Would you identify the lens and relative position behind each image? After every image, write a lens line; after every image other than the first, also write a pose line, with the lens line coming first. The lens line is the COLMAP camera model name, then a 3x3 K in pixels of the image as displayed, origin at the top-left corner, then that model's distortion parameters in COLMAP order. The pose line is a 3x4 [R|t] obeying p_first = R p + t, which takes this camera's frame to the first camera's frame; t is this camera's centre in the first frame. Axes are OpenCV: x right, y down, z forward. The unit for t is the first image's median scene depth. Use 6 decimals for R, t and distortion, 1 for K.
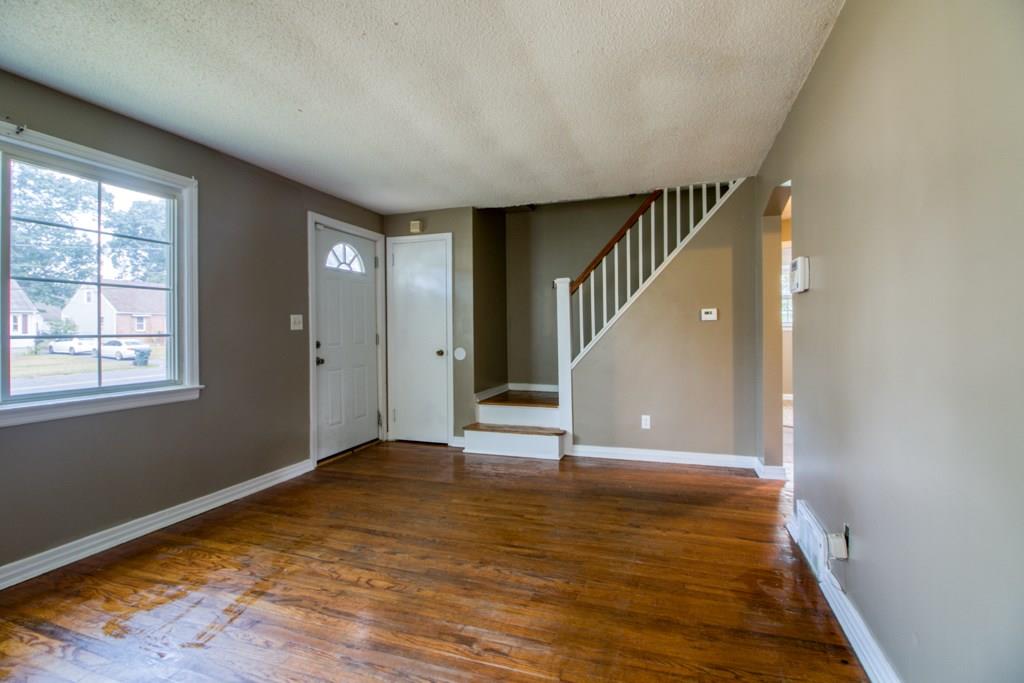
lens RADIAL K [[465.6, 0, 517.7], [0, 465.6, 333.6], [0, 0, 1]] dist [0.005971, -0.004600]
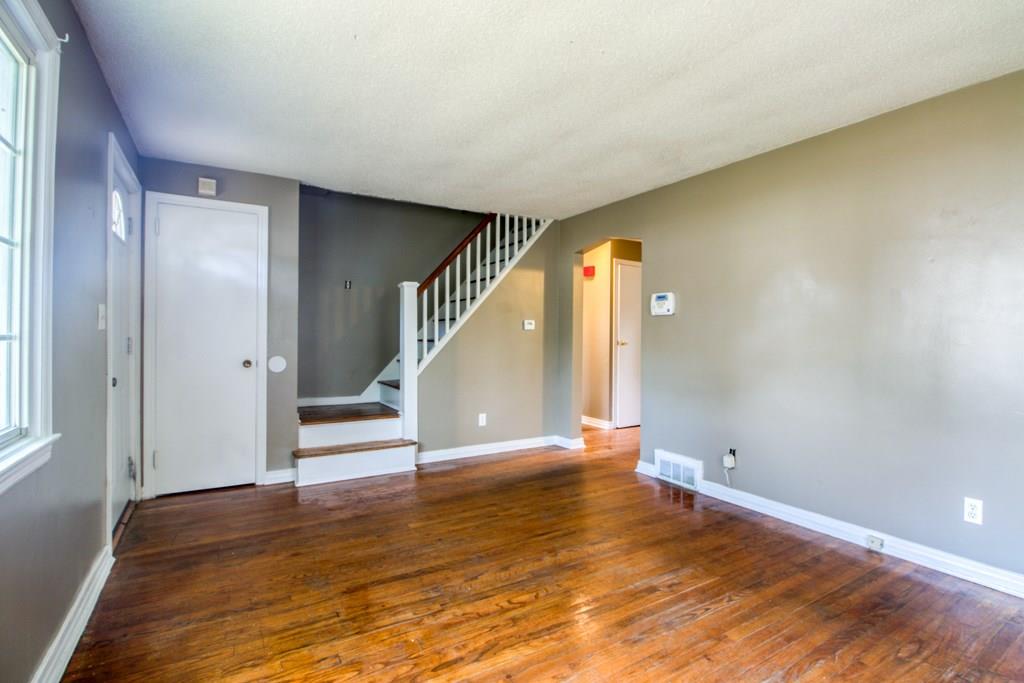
lens RADIAL K [[482.0, 0, 522.3], [0, 482.0, 345.7], [0, 0, 1]] dist [-0.006016, -0.009139]
pose [[0.643778, -0.002168, 0.765209, -0.839664], [-0.007906, 0.999924, 0.009484, 0.002361], [-0.765171, -0.012156, 0.643712, 0.291547]]
